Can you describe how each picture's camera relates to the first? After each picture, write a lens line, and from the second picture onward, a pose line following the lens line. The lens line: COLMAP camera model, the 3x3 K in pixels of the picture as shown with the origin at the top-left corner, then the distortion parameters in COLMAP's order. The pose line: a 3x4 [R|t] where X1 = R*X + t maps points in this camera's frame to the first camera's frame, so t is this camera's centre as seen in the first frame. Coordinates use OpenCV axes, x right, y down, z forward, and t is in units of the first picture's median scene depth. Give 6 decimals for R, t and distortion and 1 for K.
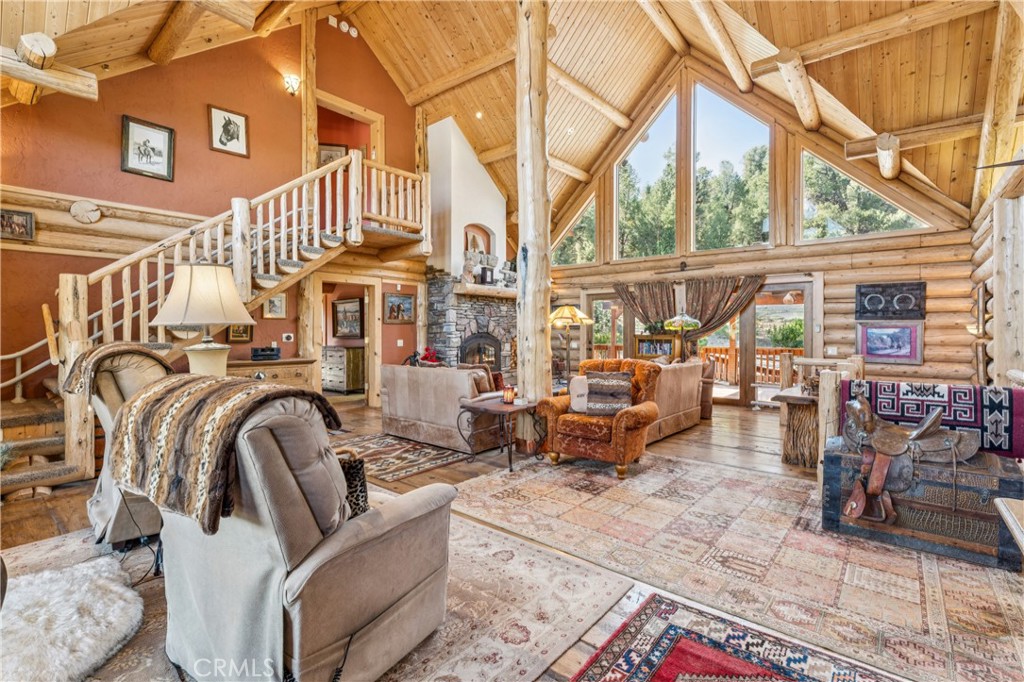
lens RADIAL K [[461.9, 0, 502.1], [0, 461.9, 339.5], [0, 0, 1]] dist [-0.003494, 0.000199]
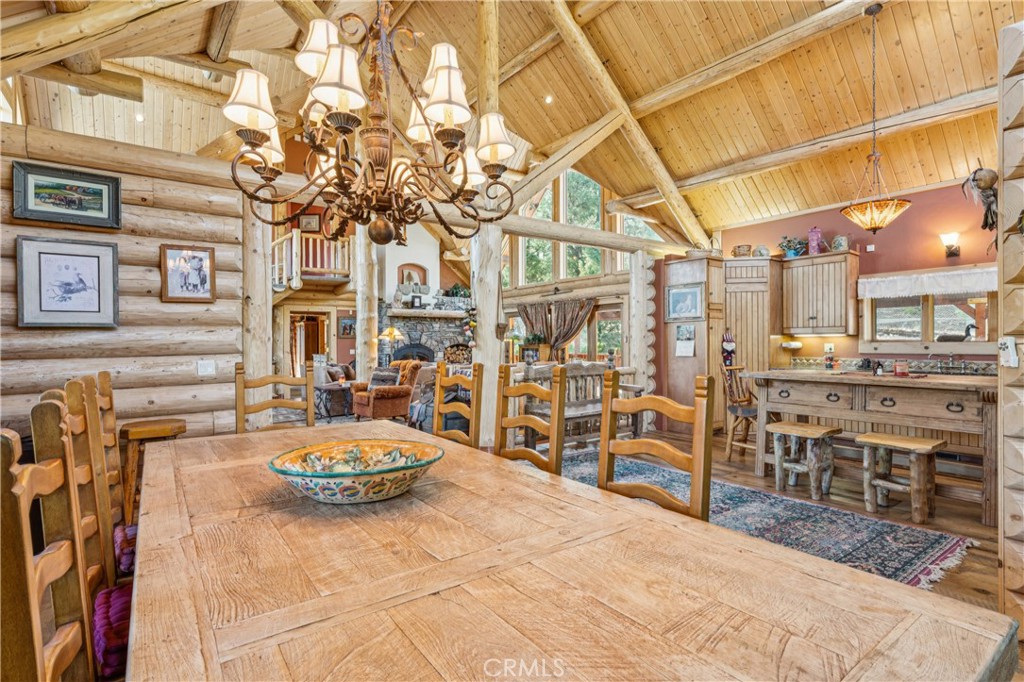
lens RADIAL K [[494.1, 0, 501.4], [0, 494.1, 344.8], [0, 0, 1]] dist [0.001643, -0.000781]
pose [[0.972321, -0.006145, -0.233567, 0.573580], [0.003368, 0.999919, -0.012286, 0.006066], [0.233624, 0.011160, 0.972263, -0.357170]]
